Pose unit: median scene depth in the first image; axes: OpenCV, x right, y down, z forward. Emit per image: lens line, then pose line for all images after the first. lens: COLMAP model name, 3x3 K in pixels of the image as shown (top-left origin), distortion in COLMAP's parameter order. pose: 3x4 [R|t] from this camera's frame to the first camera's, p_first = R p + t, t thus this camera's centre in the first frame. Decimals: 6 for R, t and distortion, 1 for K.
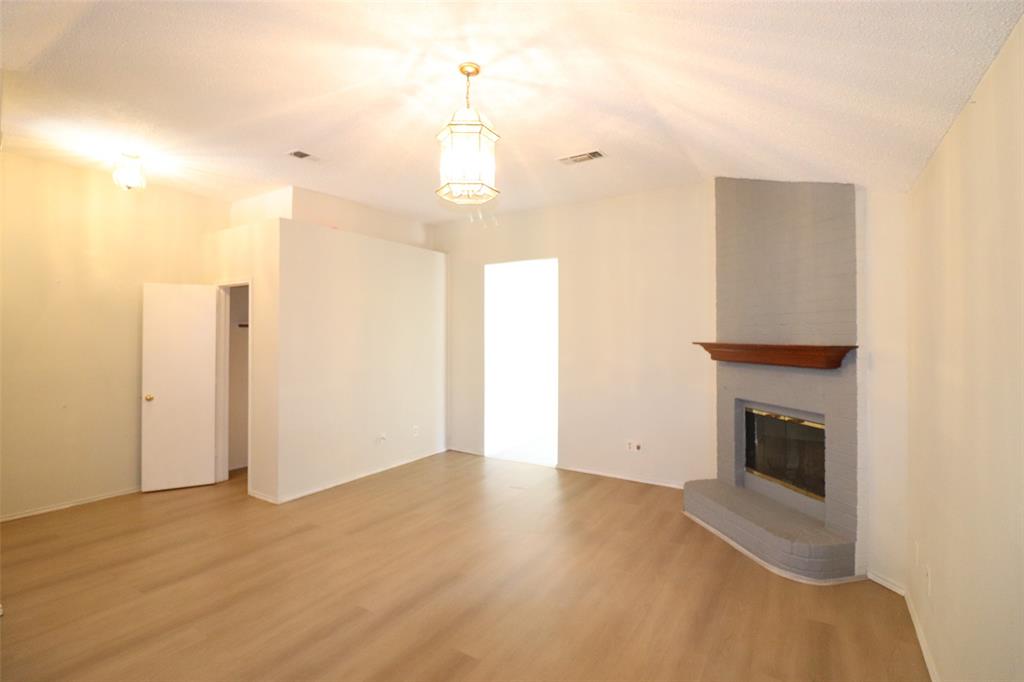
lens RADIAL K [[478.6, 0, 512.8], [0, 478.6, 331.0], [0, 0, 1]] dist [0.001156, -0.014916]
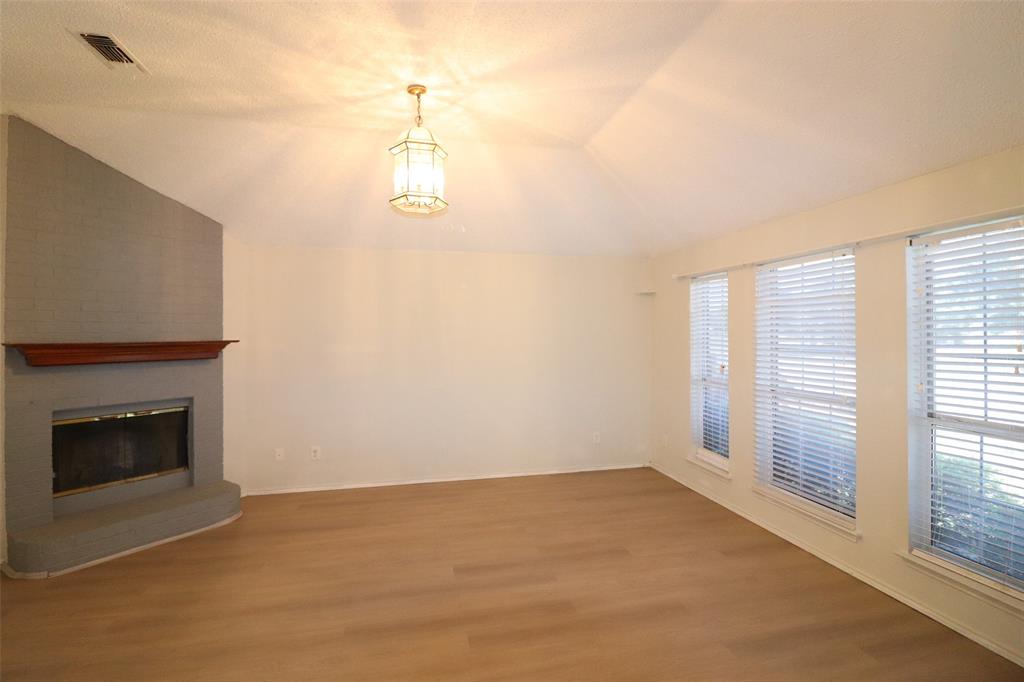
lens RADIAL K [[478.6, 0, 512.8], [0, 478.6, 331.0], [0, 0, 1]] dist [0.001156, -0.014916]
pose [[-0.723304, 0.004683, 0.690514, -0.796411], [-0.005613, 0.999904, -0.012661, 0.014558], [-0.690507, -0.013033, -0.723208, 1.296939]]
